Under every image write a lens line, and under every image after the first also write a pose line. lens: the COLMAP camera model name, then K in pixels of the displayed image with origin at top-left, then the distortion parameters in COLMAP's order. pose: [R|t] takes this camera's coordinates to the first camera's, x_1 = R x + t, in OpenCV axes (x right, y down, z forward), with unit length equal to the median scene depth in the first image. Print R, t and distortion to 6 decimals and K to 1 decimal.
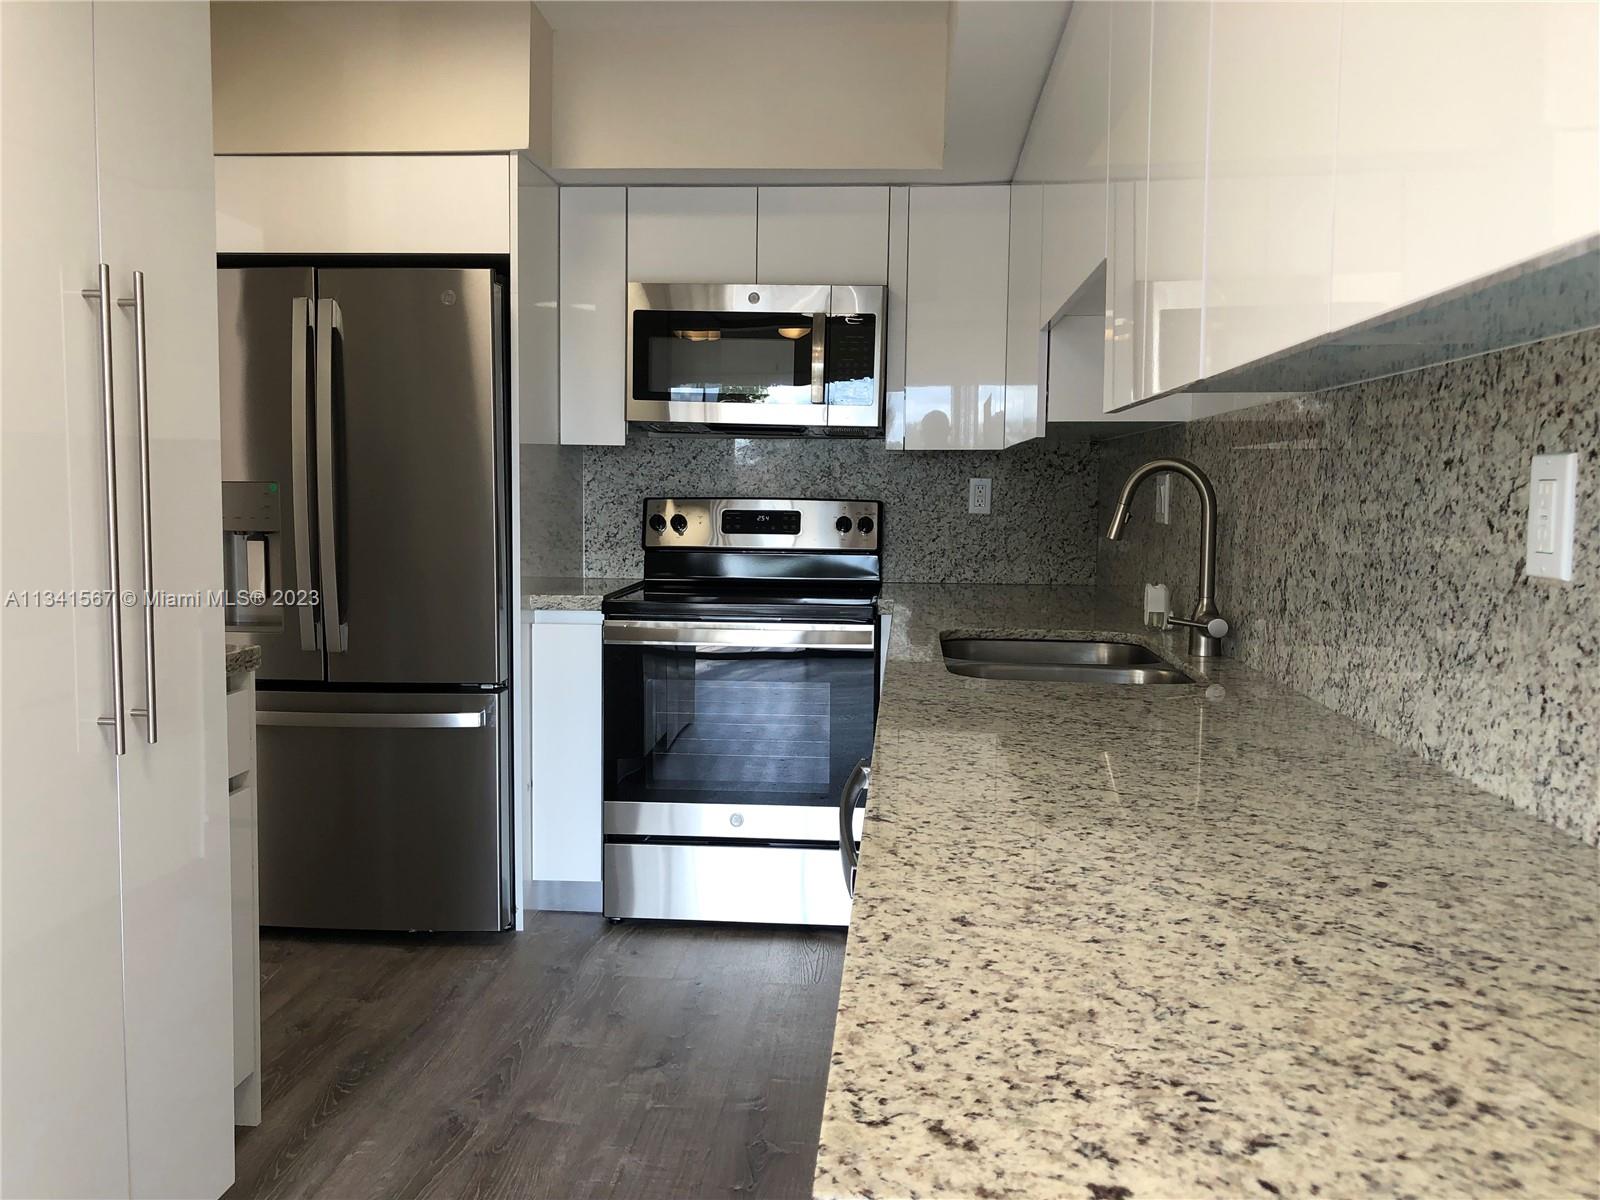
lens RADIAL K [[1313.9, 0, 800.0], [0, 1313.9, 600.0], [0, 0, 1]] dist [-0.037491, 0.013420]
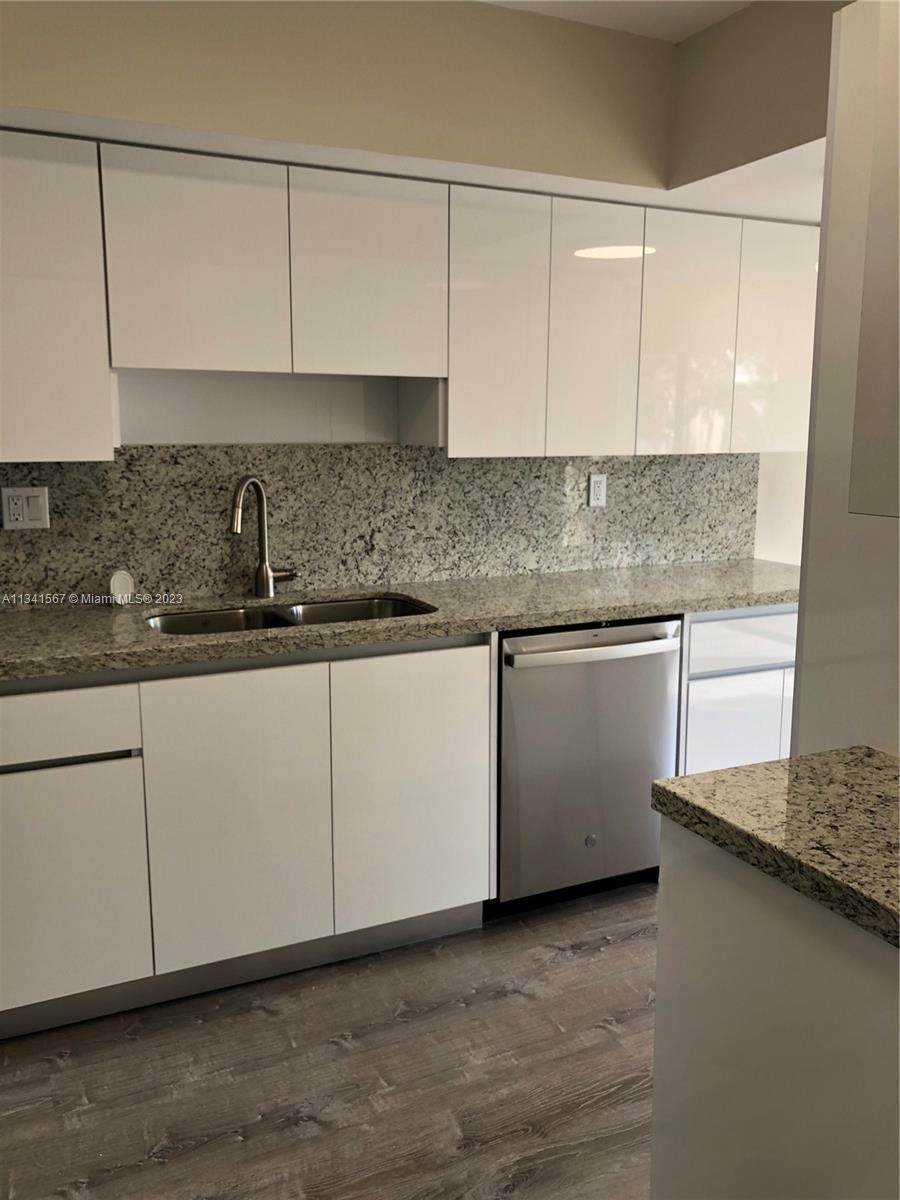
lens RADIAL K [[985.4, 0, 450.0], [0, 985.4, 600.0], [0, 0, 1]] dist [-0.037491, 0.013420]
pose [[-0.506875, -0.160011, 0.847038, -0.854937], [0.069663, 0.971803, 0.225267, -0.216986], [-0.859200, 0.173189, -0.481436, 1.412938]]
